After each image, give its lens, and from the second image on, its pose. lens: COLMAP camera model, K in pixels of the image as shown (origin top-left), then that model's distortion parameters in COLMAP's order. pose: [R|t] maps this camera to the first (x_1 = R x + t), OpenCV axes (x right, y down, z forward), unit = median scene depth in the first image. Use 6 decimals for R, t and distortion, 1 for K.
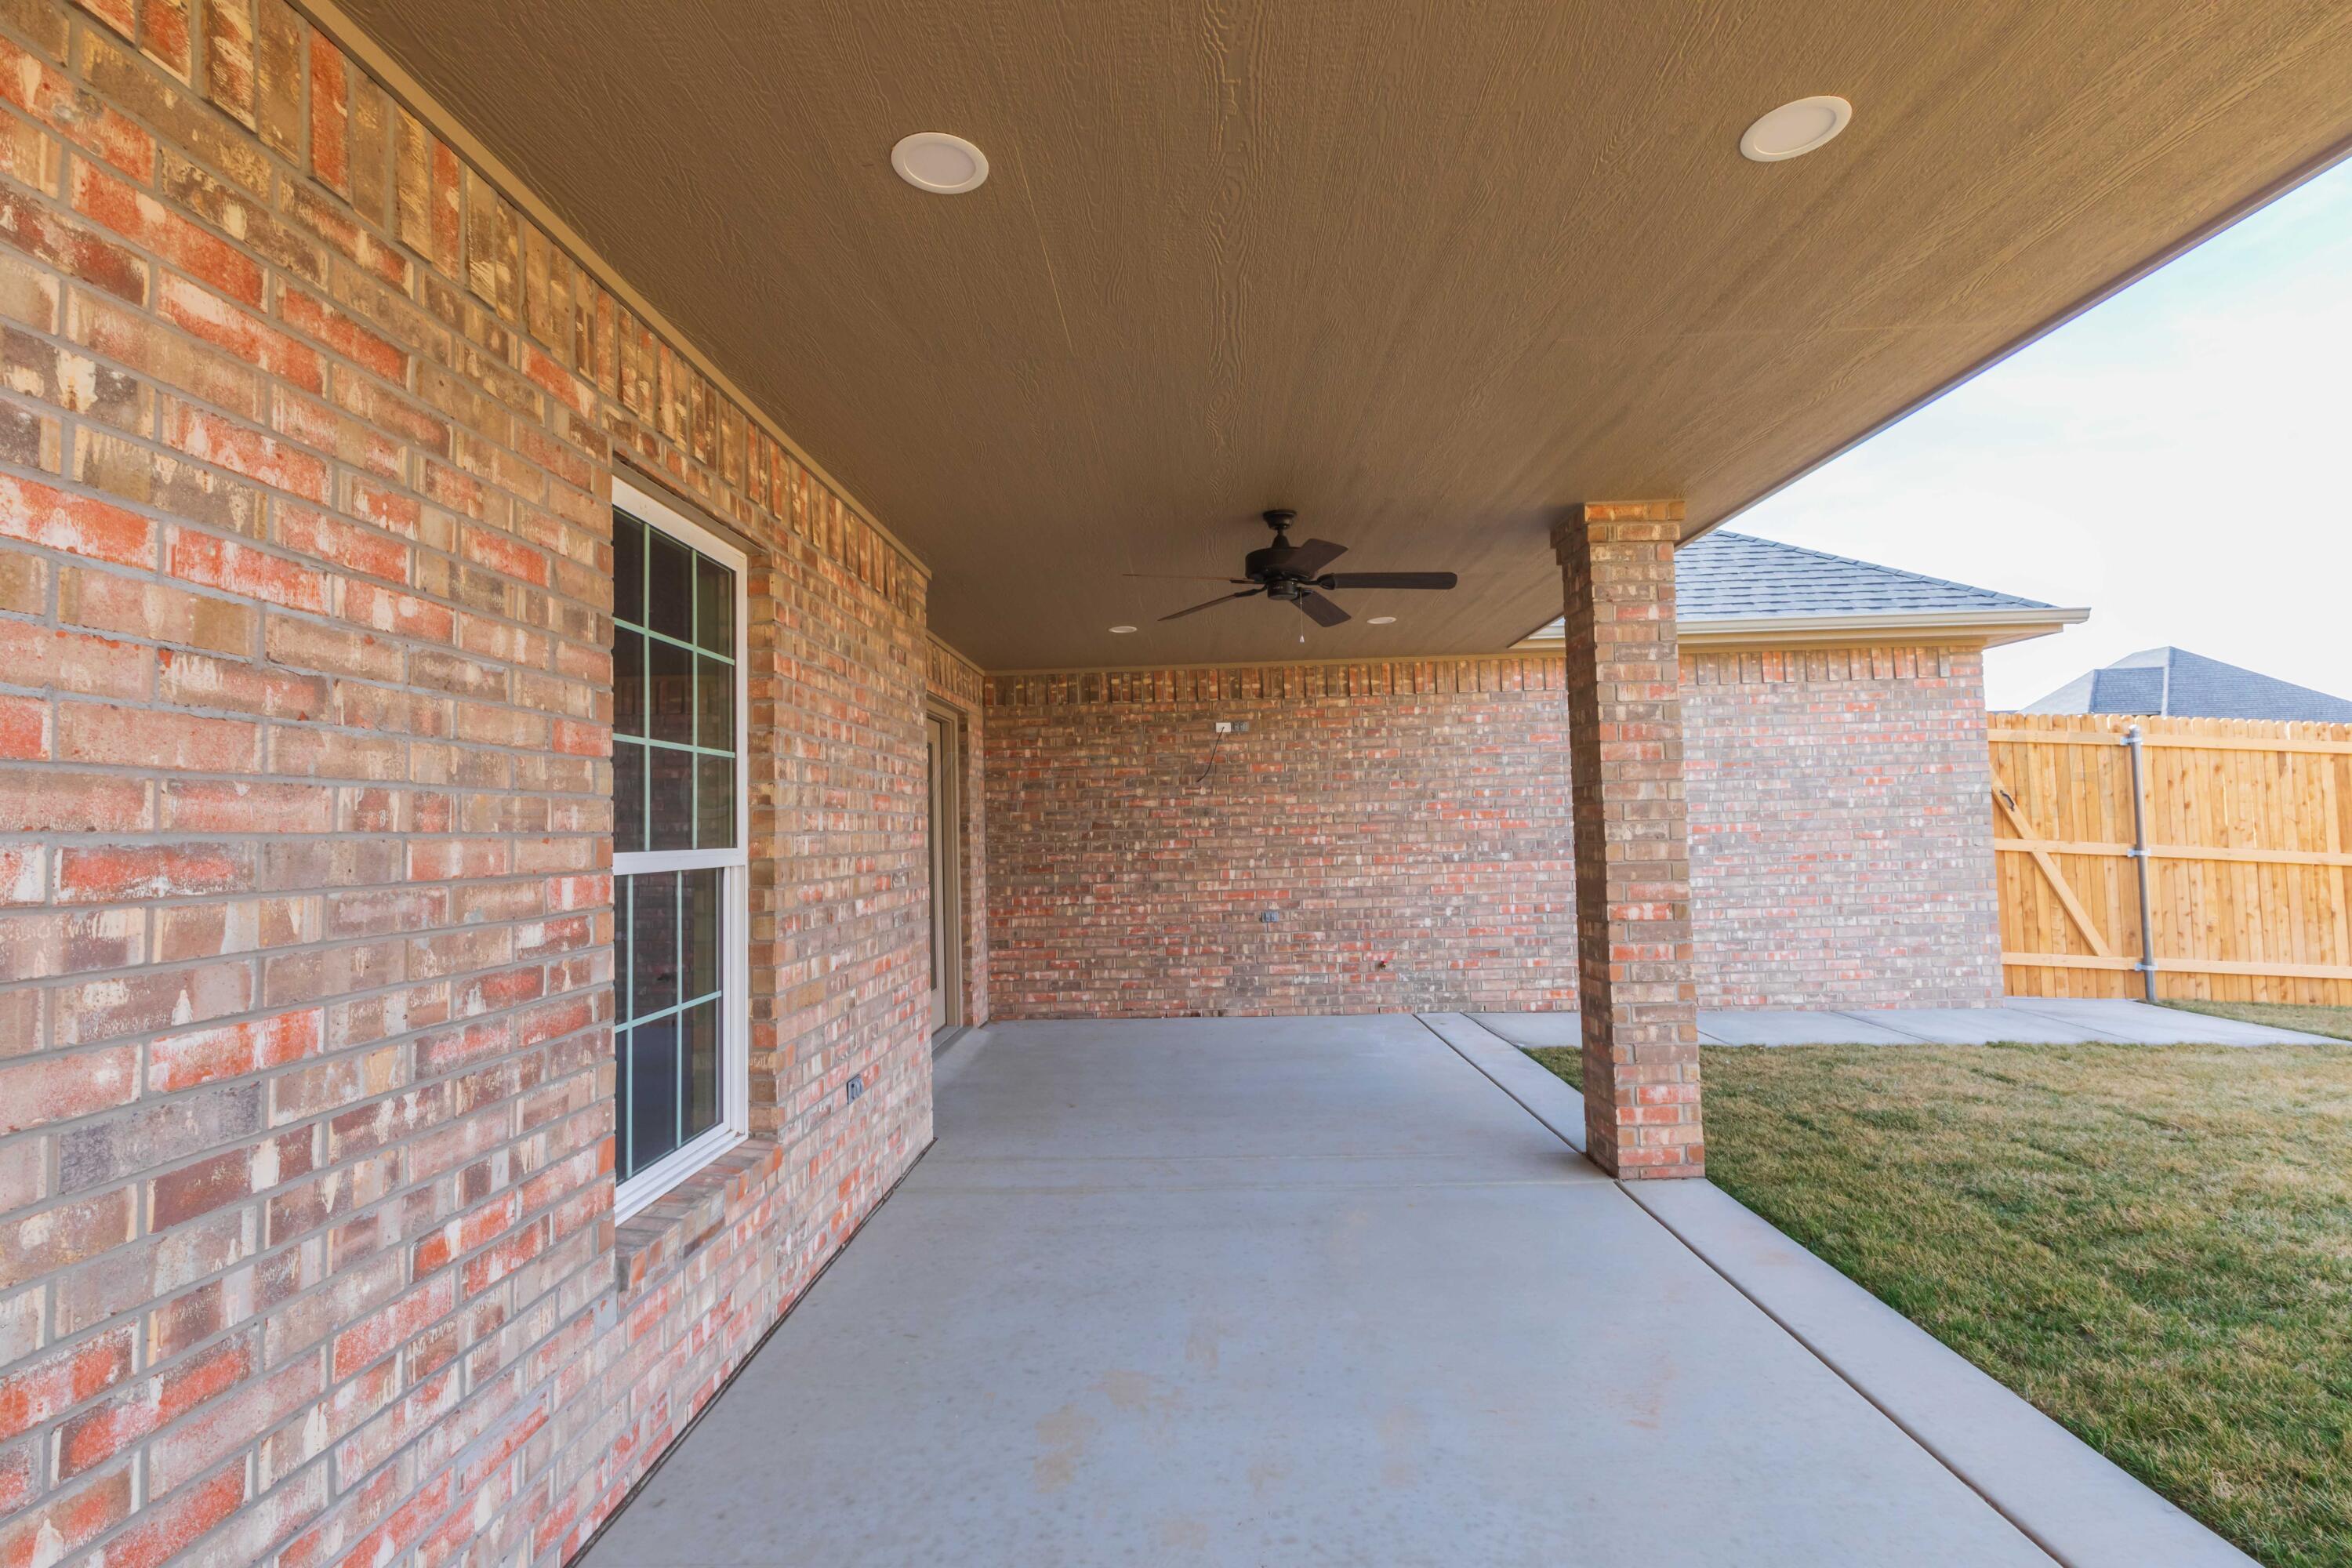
lens RADIAL K [[1048.6, 0, 1174.7], [0, 1048.6, 765.8], [0, 0, 1]] dist [0.000754, 0.000114]
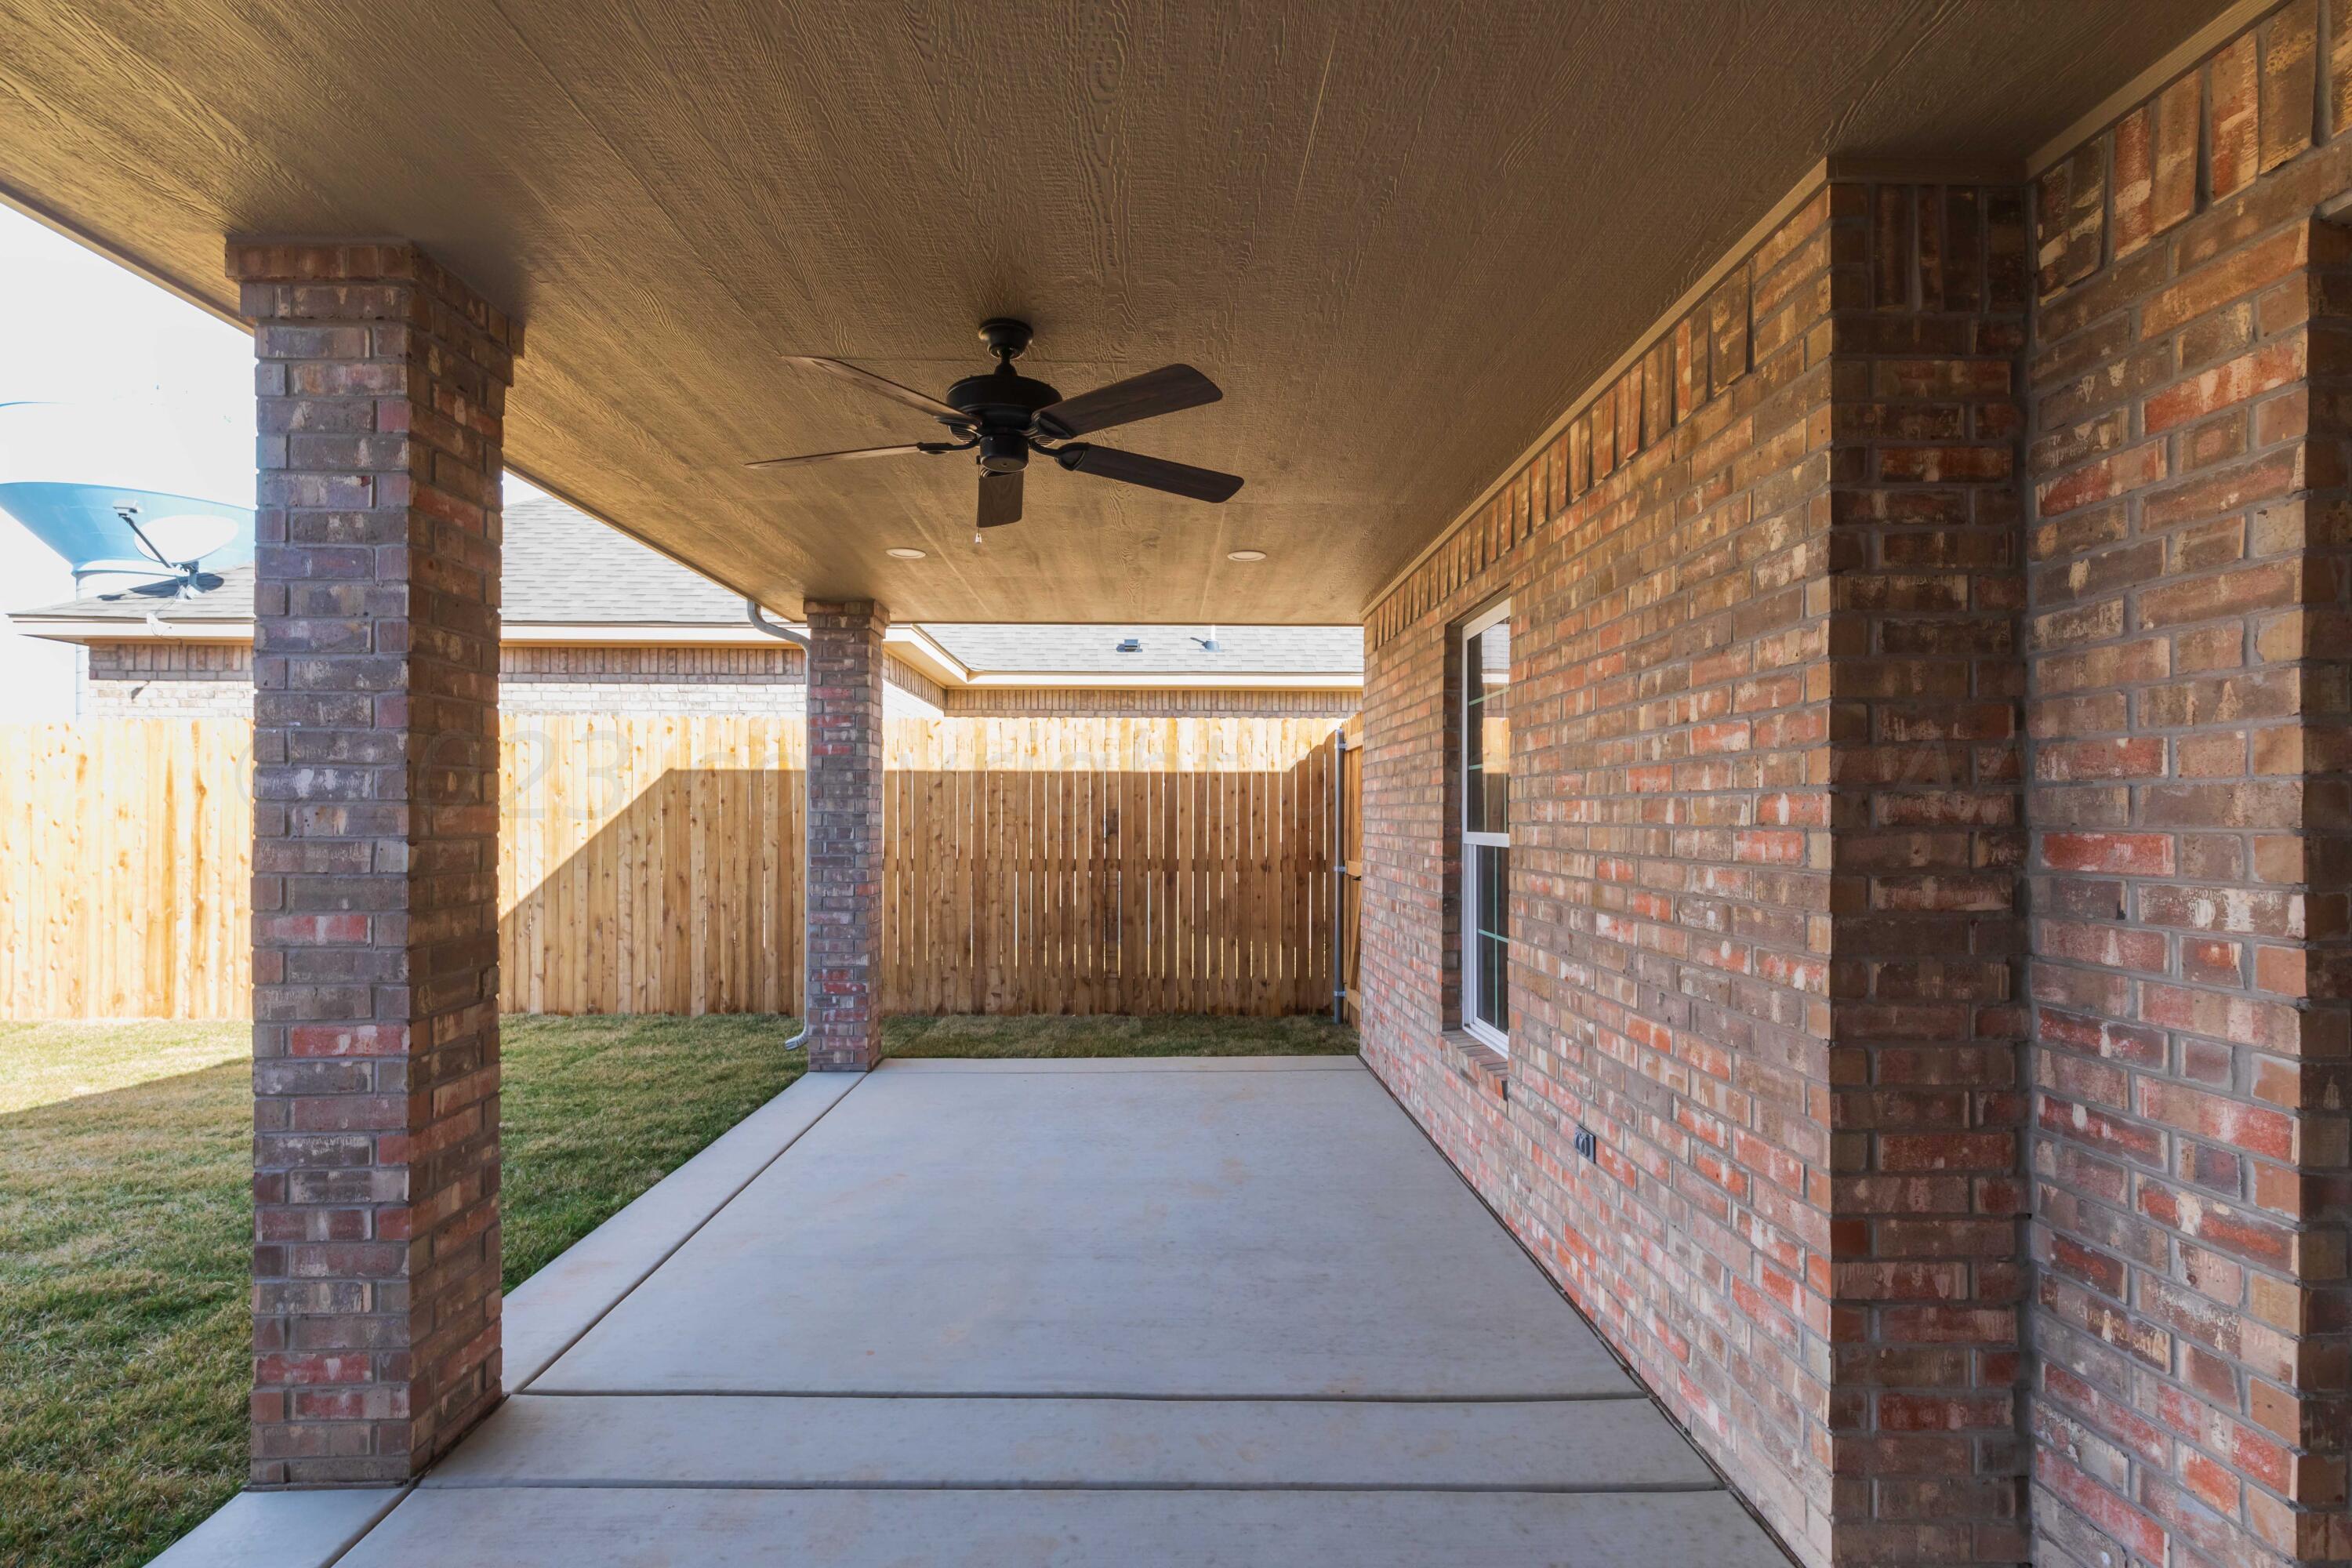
lens RADIAL K [[1061.1, 0, 1160.2], [0, 1061.1, 824.0], [0, 0, 1]] dist [0.001152, -0.000040]
pose [[-0.999549, 0.019737, -0.022654, 0.035526], [0.020939, 0.998314, -0.054134, 0.109219], [0.021547, -0.054584, -0.998277, 1.962876]]
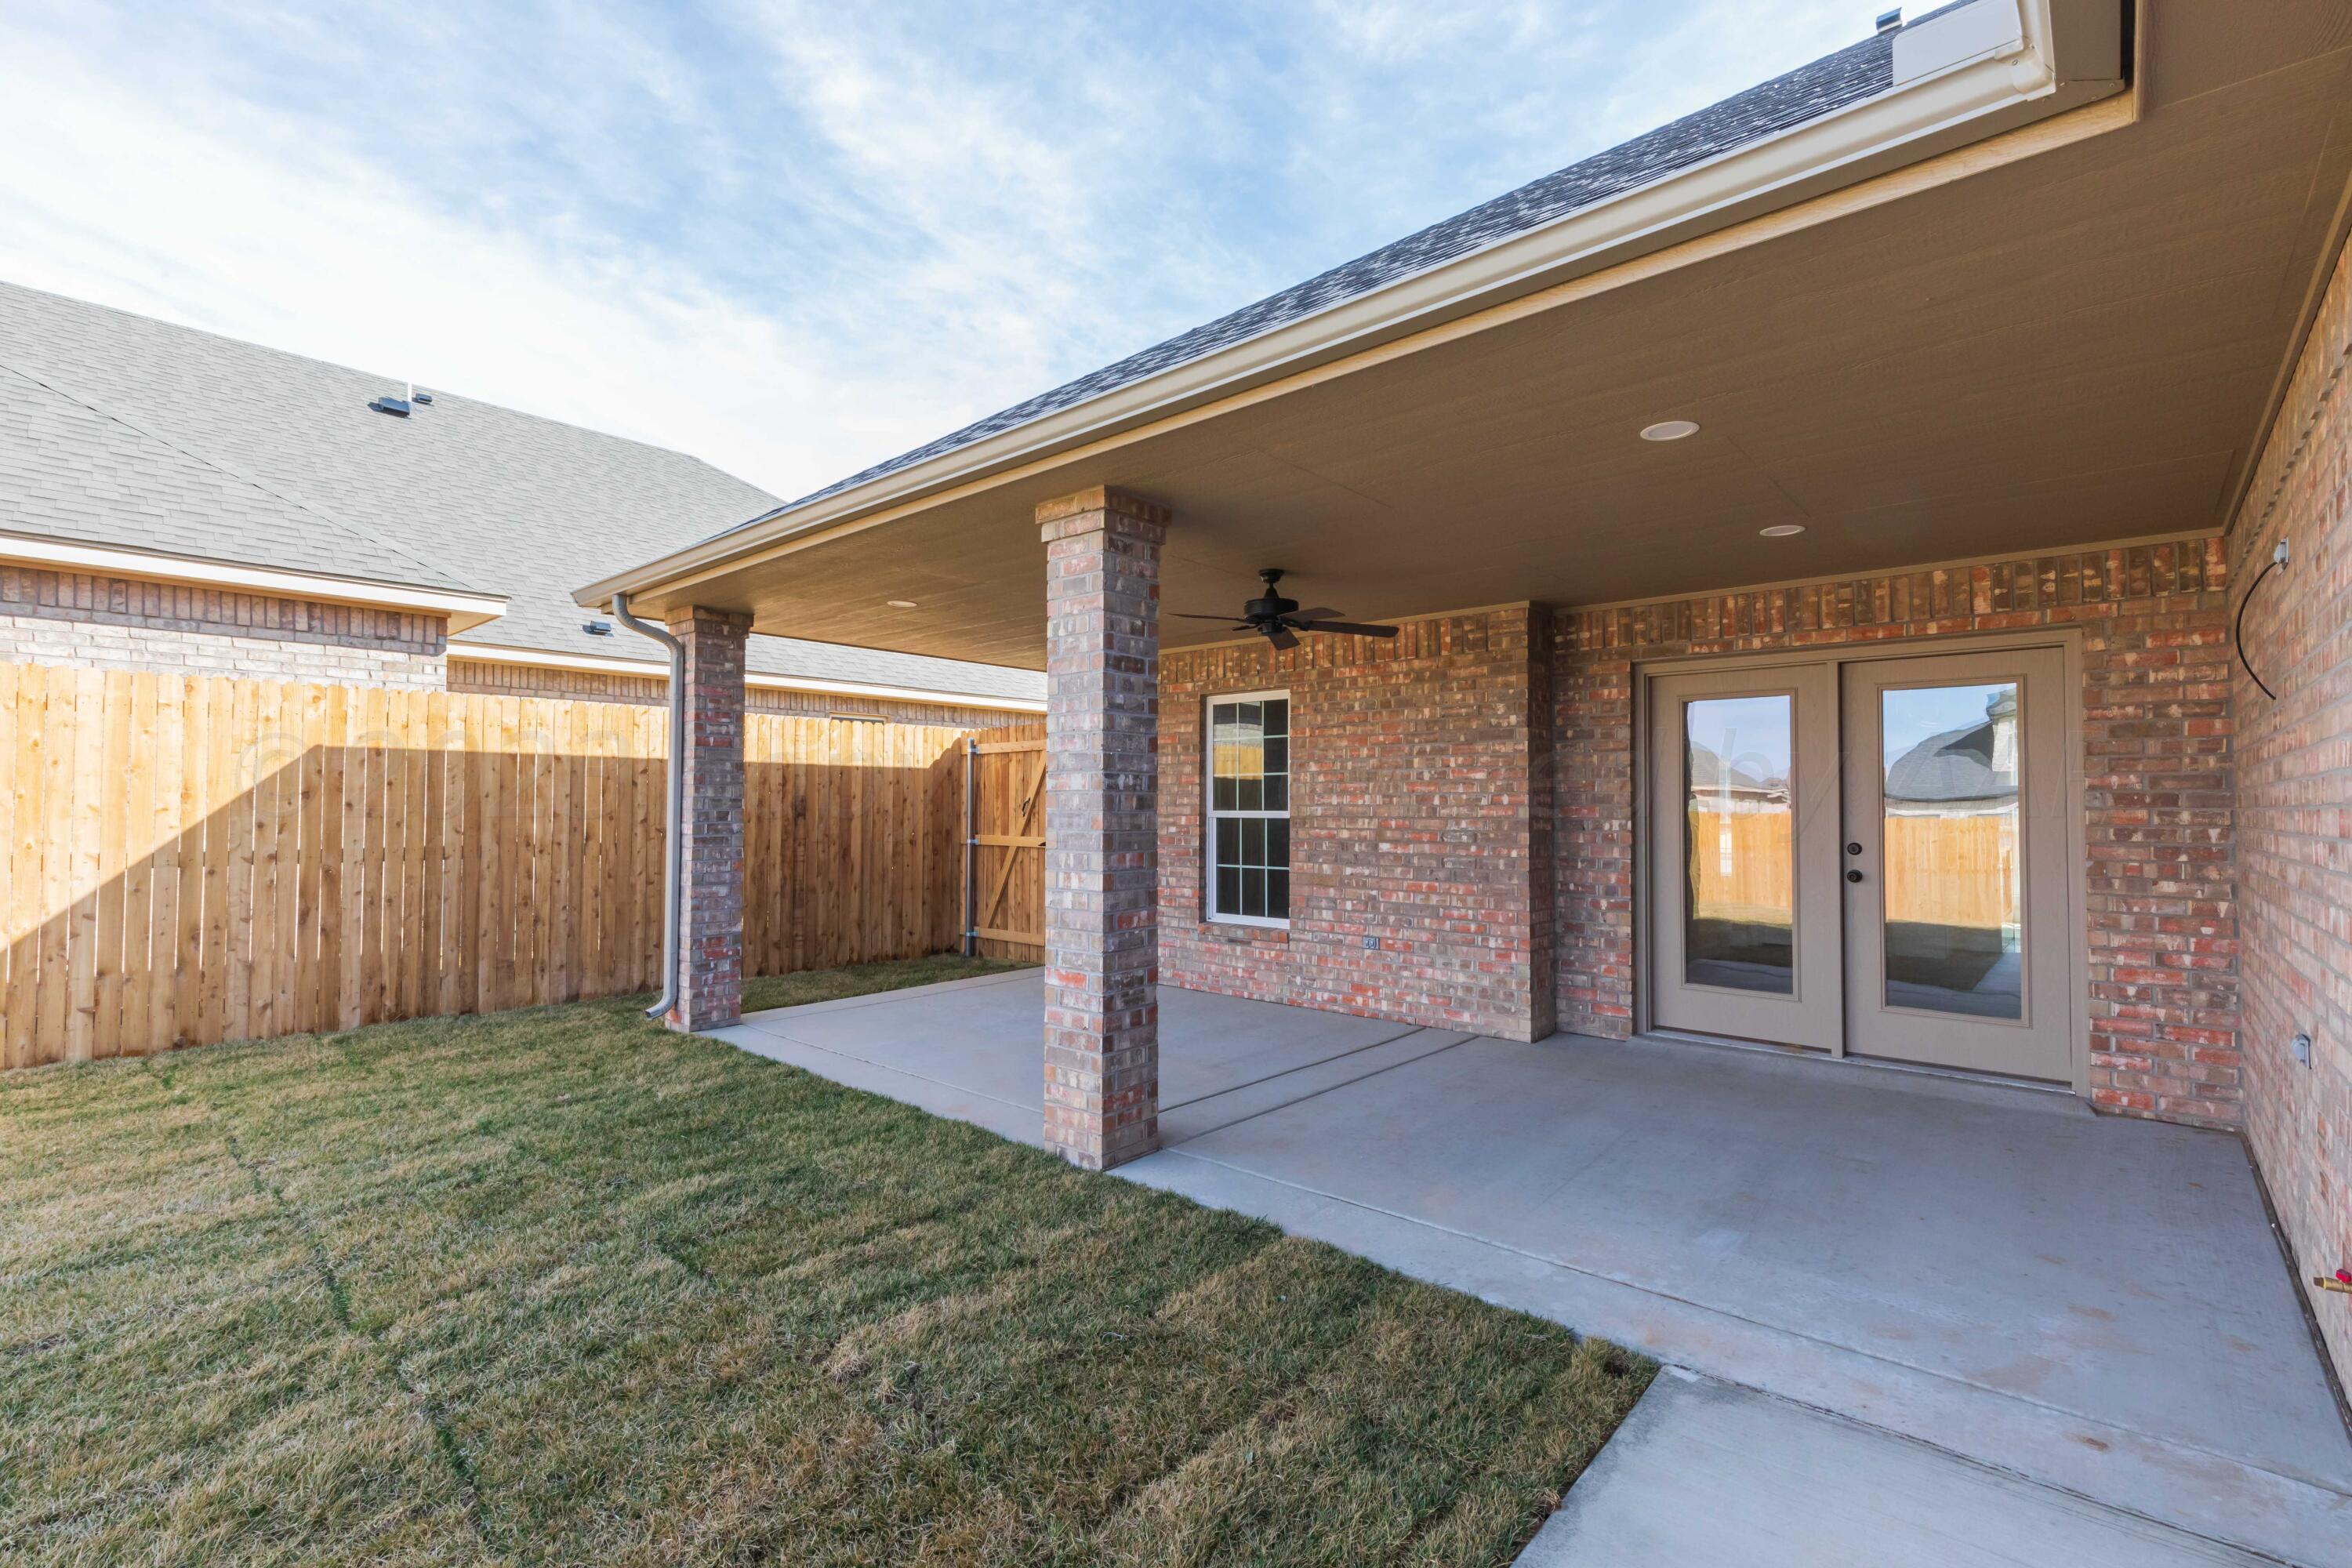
lens RADIAL K [[1050.1, 0, 1192.1], [0, 1050.1, 791.9], [0, 0, 1]] dist [0.003992, 0.000160]
pose [[-0.646475, 0.009582, -0.762875, 1.422716], [0.058528, 0.997597, -0.037067, 0.098317], [0.760687, -0.068612, -0.645483, 2.136353]]
